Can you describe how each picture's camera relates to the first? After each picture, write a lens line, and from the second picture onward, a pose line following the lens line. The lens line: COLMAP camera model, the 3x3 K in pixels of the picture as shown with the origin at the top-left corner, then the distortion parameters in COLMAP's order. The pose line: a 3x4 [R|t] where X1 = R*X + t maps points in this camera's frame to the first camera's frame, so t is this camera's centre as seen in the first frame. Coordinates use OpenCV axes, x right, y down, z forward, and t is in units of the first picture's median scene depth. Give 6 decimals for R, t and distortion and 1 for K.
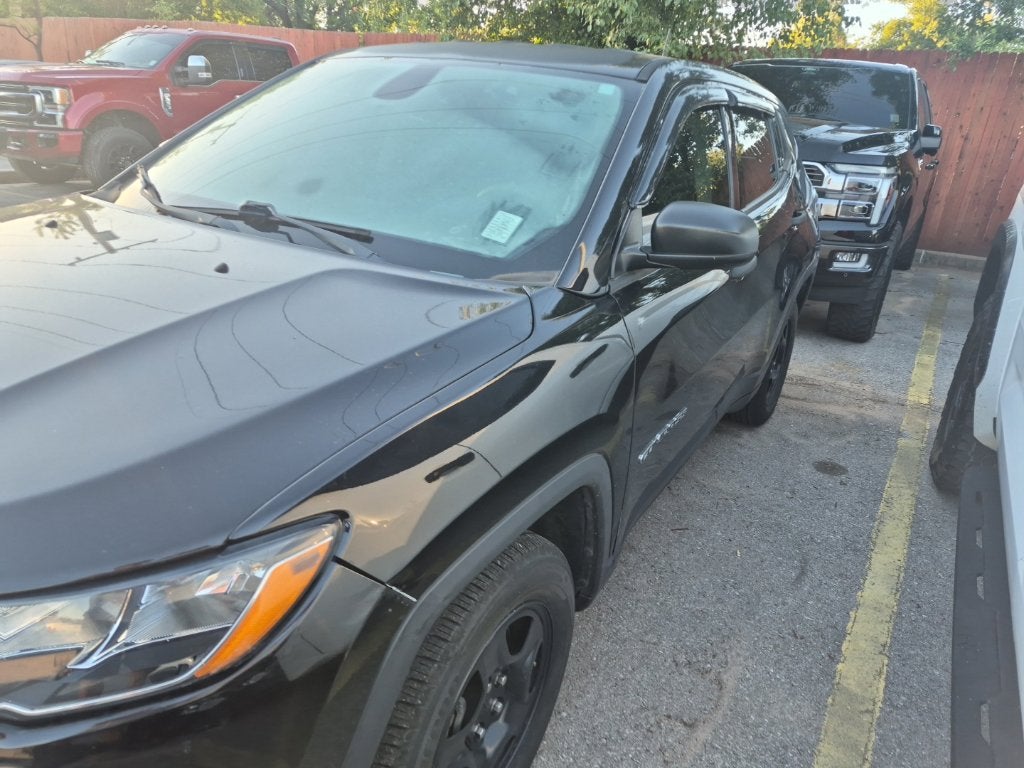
lens RADIAL K [[706.5, 0, 513.5], [0, 706.5, 429.0], [0, 0, 1]] dist [0.061853, -0.054206]
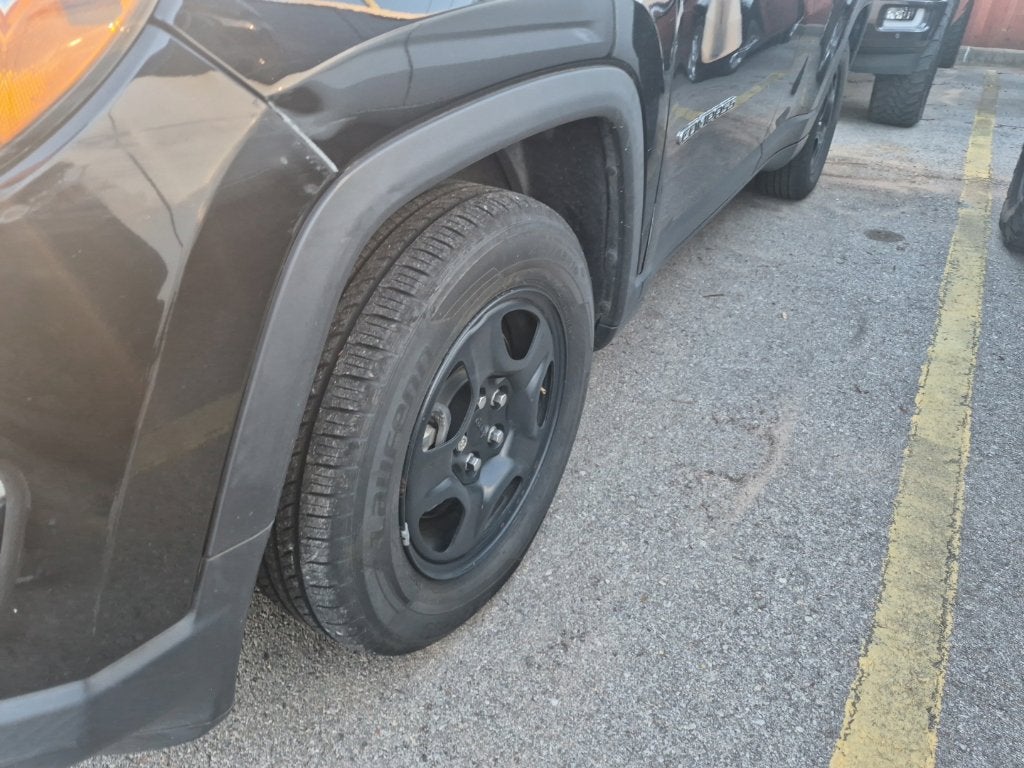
lens RADIAL K [[706.5, 0, 523.1], [0, 706.5, 394.5], [0, 0, 1]] dist [0.061853, -0.054206]
pose [[0.999478, -0.031879, -0.005174, 0.007960], [0.032291, 0.989254, 0.142598, 0.163768], [0.000573, -0.142691, 0.989767, 0.175924]]
